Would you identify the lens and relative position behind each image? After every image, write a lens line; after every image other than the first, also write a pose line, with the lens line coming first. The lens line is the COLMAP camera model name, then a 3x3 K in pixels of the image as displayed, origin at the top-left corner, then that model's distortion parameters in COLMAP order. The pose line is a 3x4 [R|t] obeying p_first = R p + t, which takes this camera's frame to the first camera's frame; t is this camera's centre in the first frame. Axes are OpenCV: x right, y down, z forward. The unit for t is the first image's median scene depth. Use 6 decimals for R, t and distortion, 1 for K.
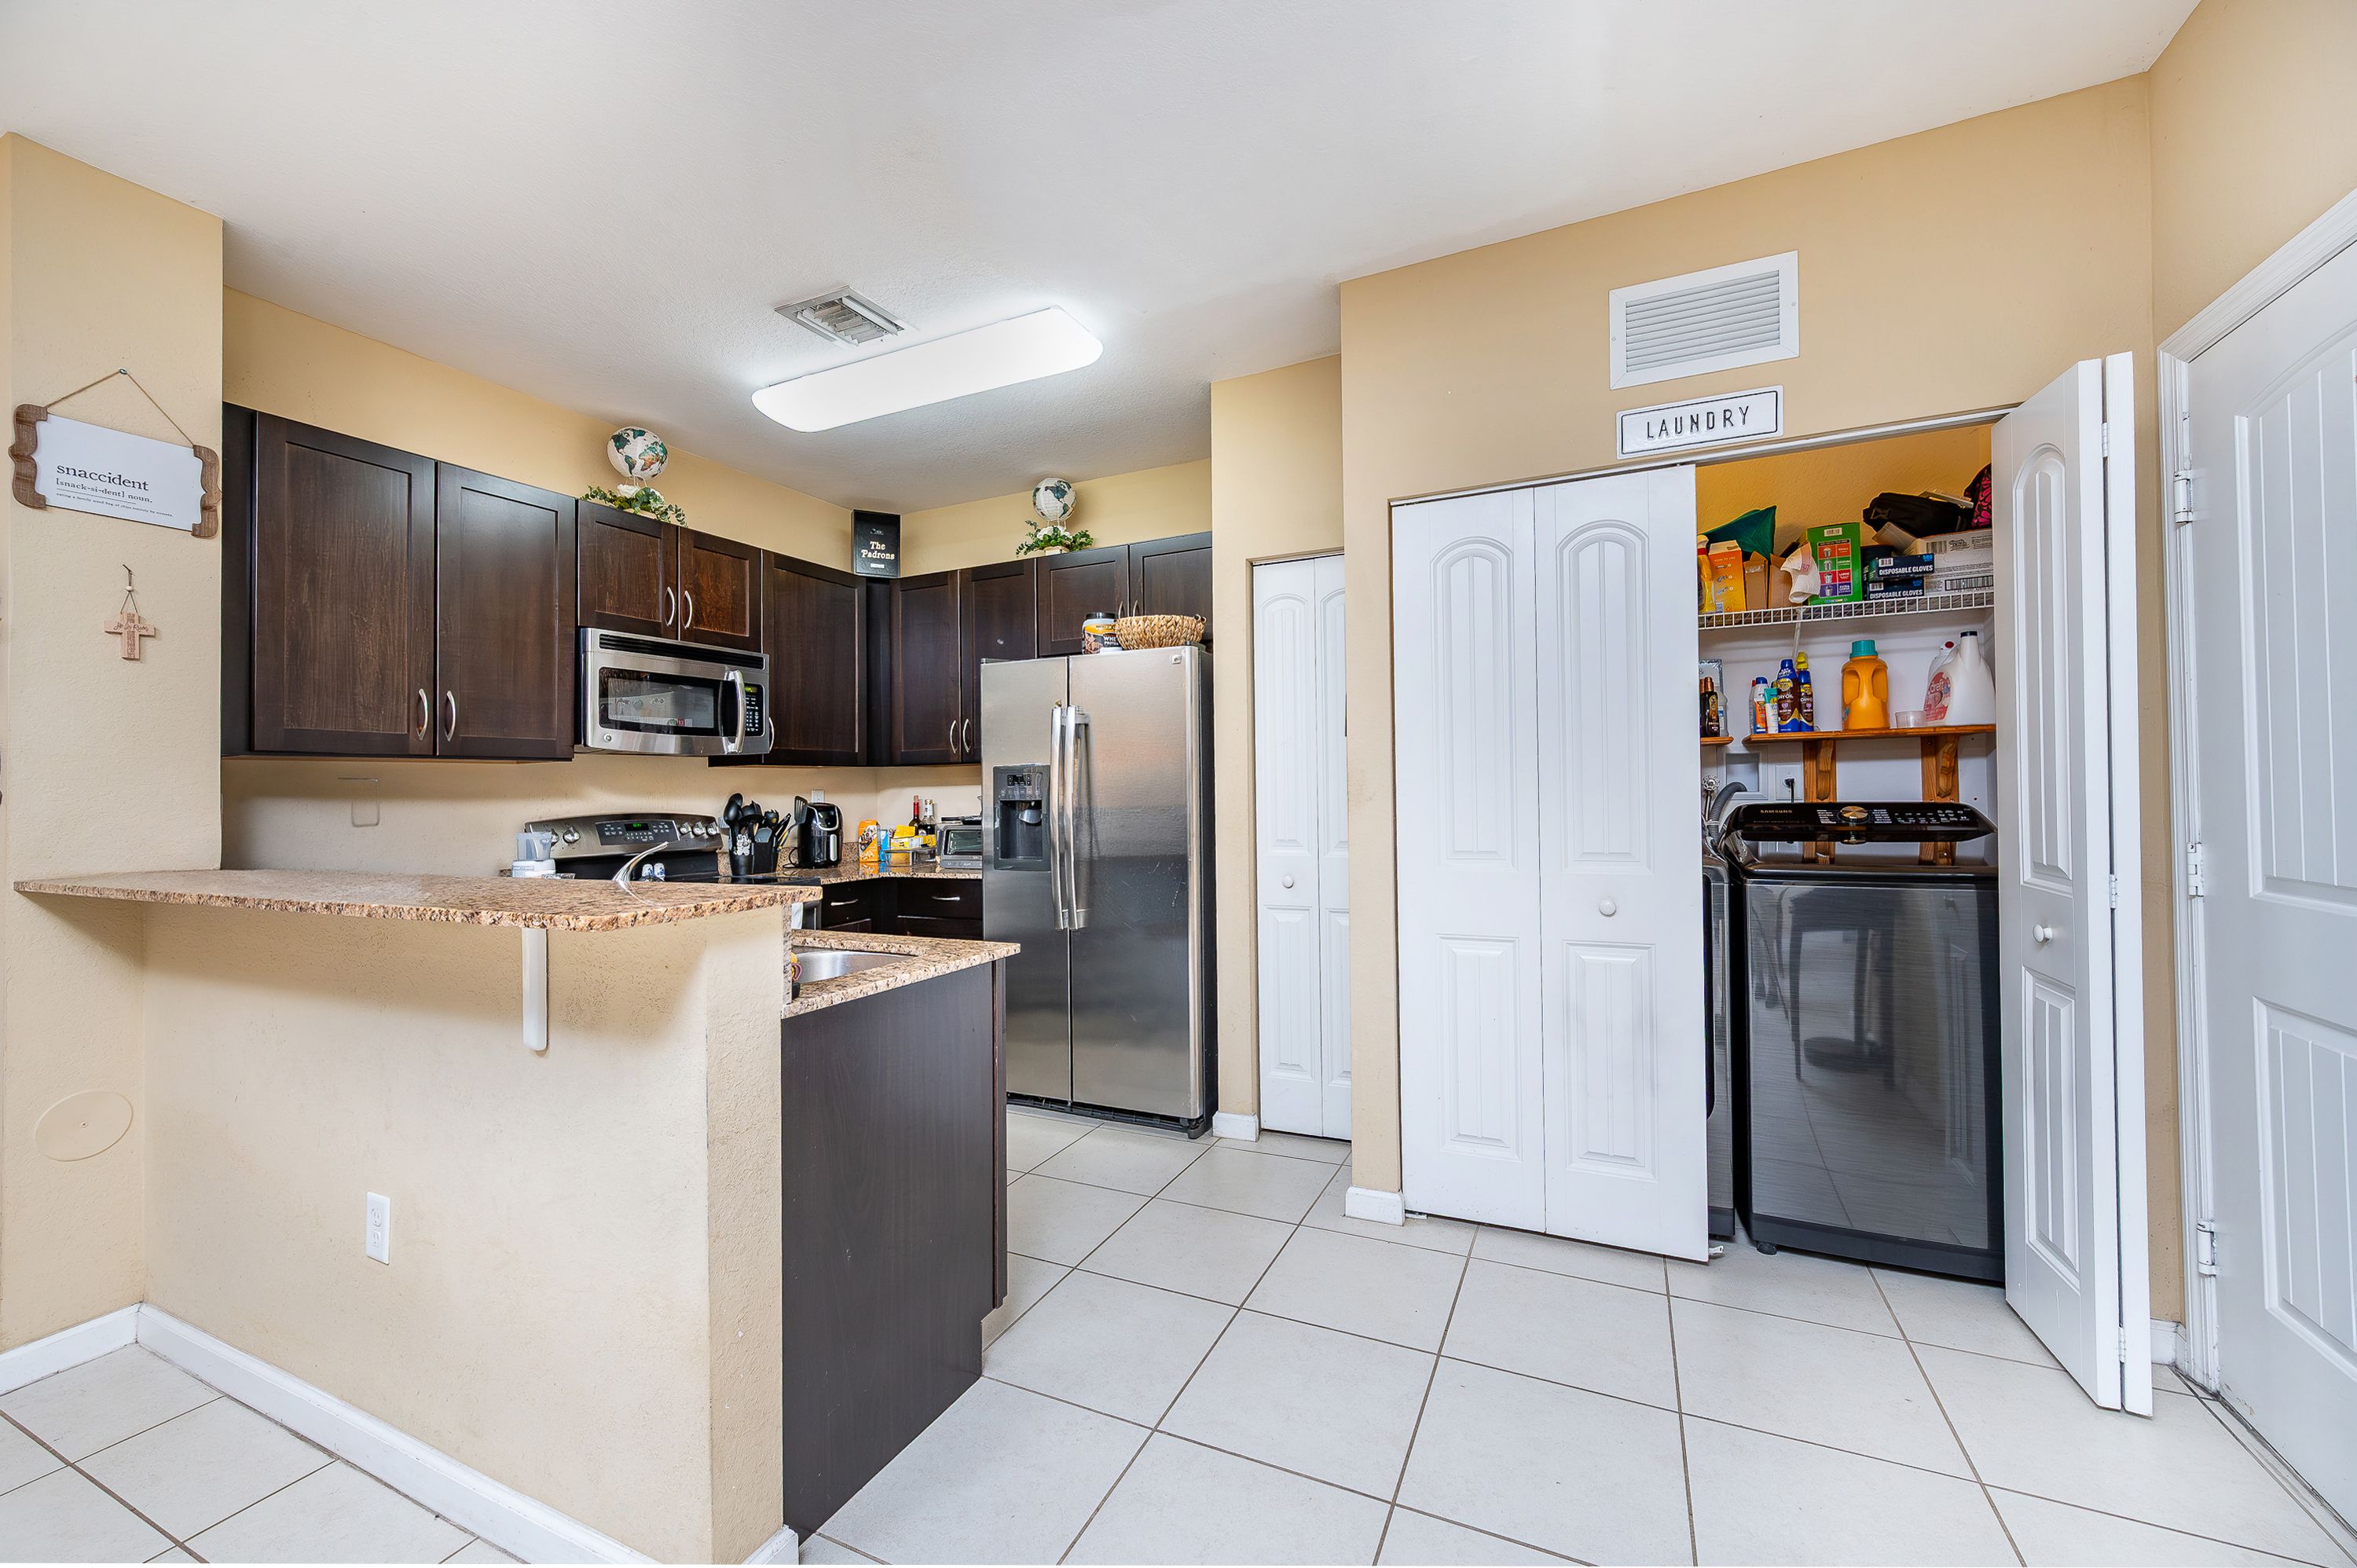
lens RADIAL K [[919.1, 0, 1178.5], [0, 919.1, 784.0], [0, 0, 1]] dist [-0.001758, -0.000300]
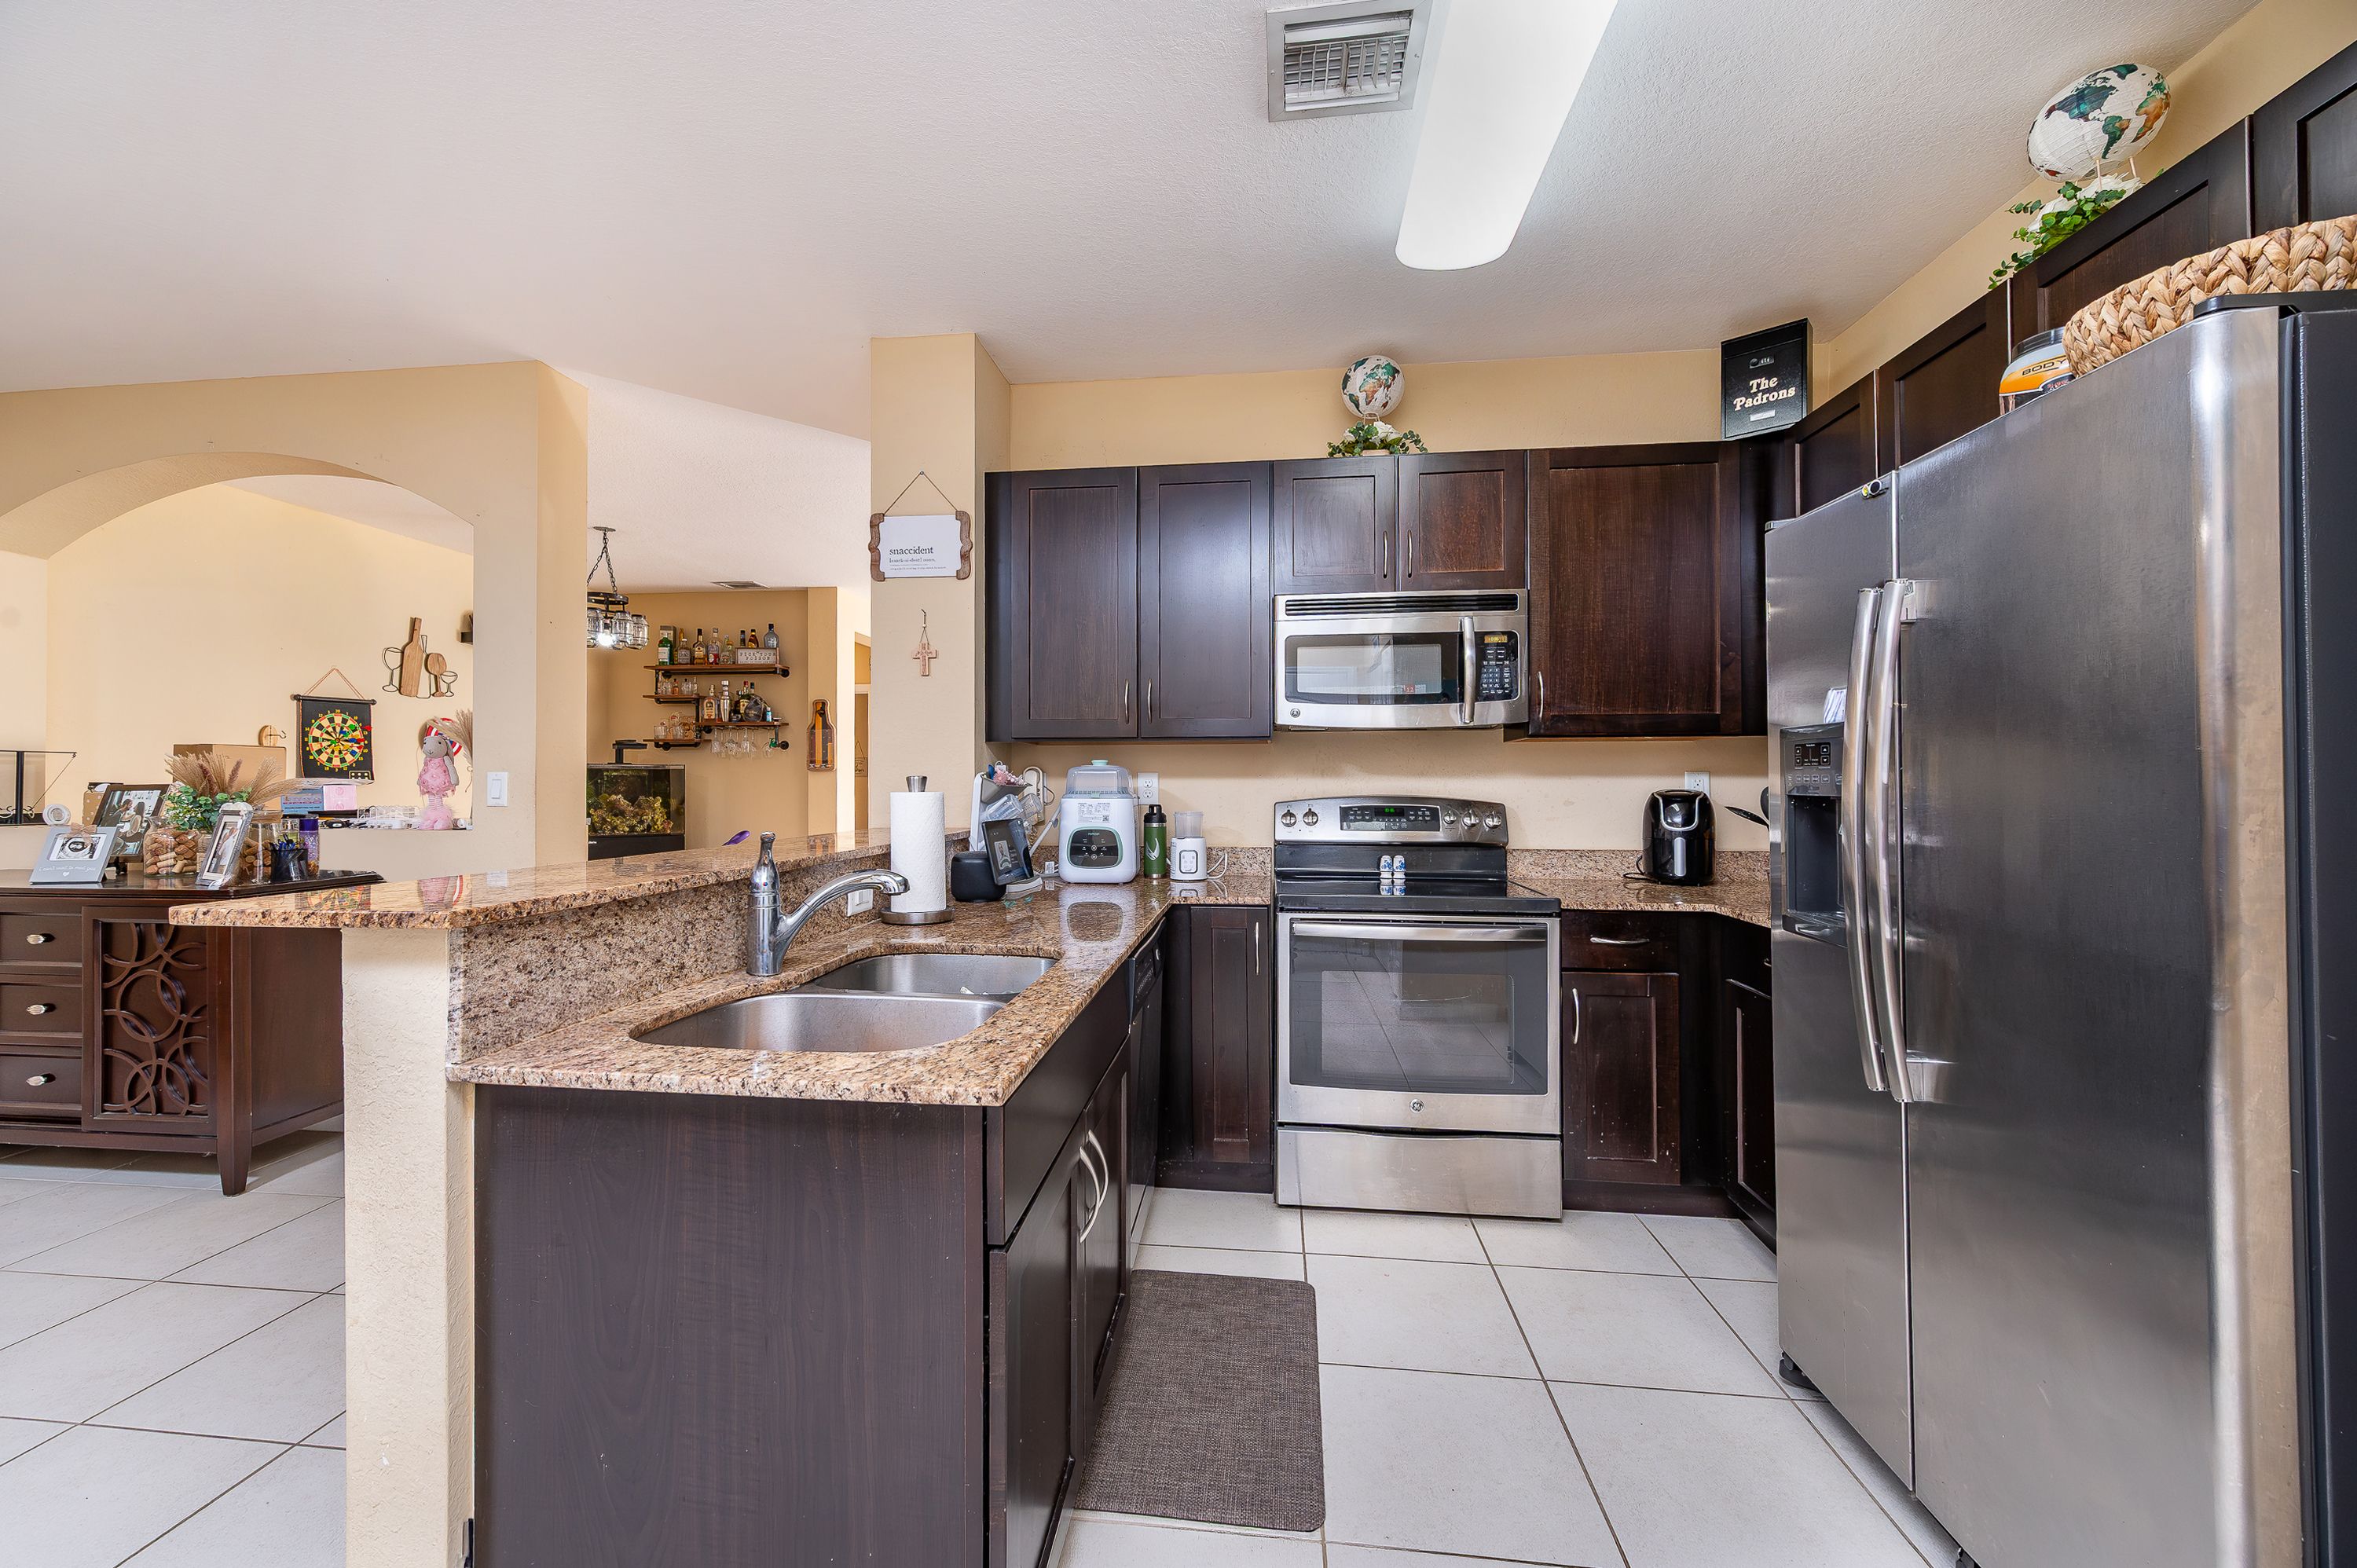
lens RADIAL K [[918.7, 0, 1175.6], [0, 918.7, 772.7], [0, 0, 1]] dist [0.001854, 0.000245]
pose [[0.314263, 0.011553, -0.949266, 0.188619], [0.002010, 0.999916, 0.012835, -0.002450], [0.949334, -0.005941, 0.314213, 0.537381]]
